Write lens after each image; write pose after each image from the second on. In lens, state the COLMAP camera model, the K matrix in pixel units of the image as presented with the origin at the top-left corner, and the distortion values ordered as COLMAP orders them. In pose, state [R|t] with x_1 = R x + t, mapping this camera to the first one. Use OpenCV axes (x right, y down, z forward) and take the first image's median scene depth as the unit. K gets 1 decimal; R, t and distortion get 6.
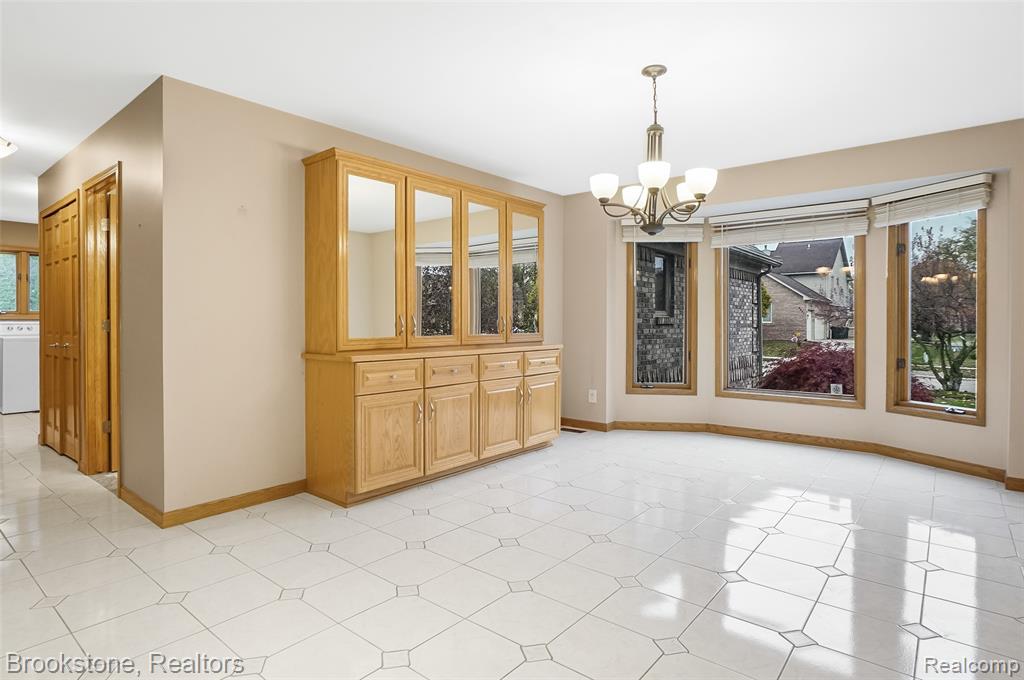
lens RADIAL K [[561.1, 0, 480.5], [0, 561.1, 320.6], [0, 0, 1]] dist [-0.035146, 0.013013]
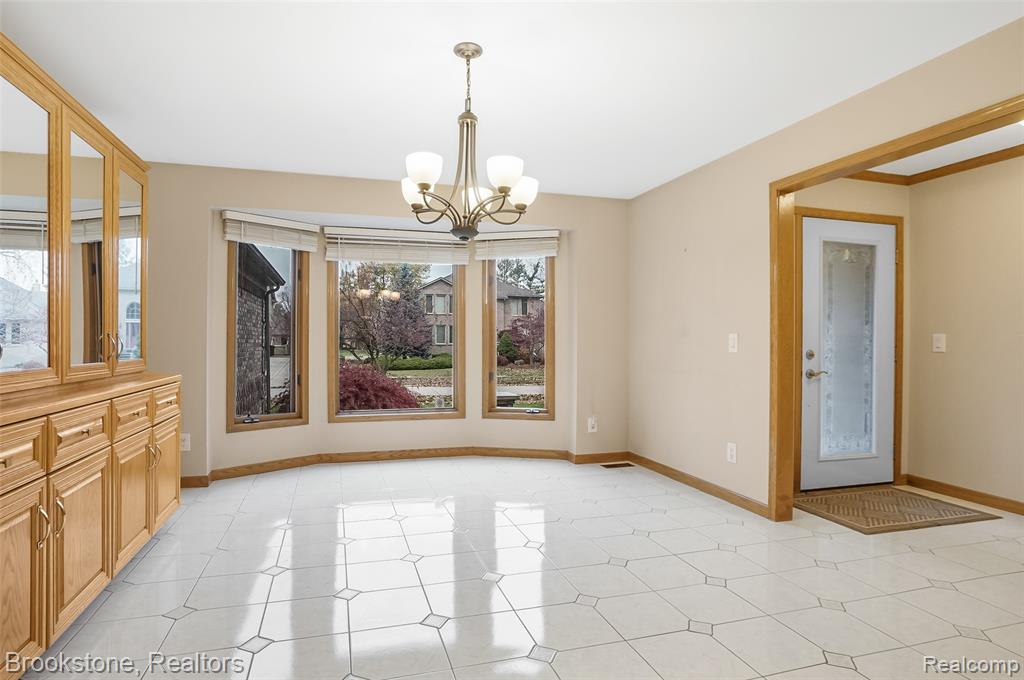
lens RADIAL K [[561.1, 0, 510.0], [0, 561.1, 339.5], [0, 0, 1]] dist [-0.035146, 0.013013]
pose [[0.528685, 0.002533, 0.848814, -0.242409], [-0.002804, 0.999995, -0.001237, -0.000927], [-0.848814, -0.001726, 0.528689, 0.316509]]
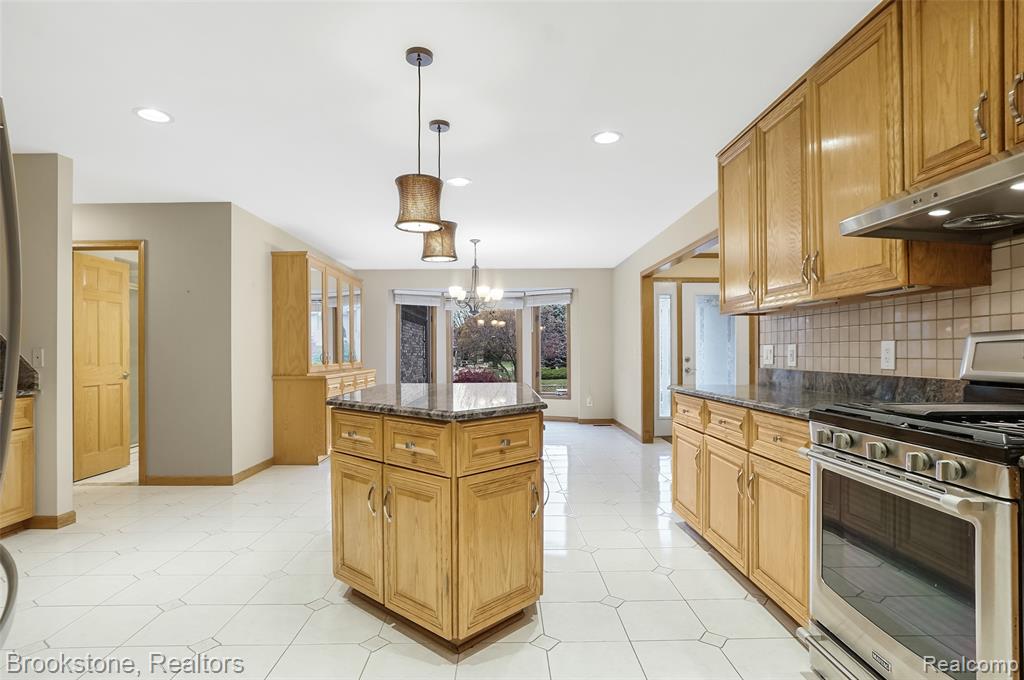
lens RADIAL K [[561.1, 0, 511.5], [0, 561.1, 343.5], [0, 0, 1]] dist [-0.035146, 0.013013]
pose [[0.748173, 0.006059, 0.663476, -0.675676], [0.006017, 0.999855, -0.015917, -0.002867], [-0.663477, 0.015901, 0.748028, -0.483384]]
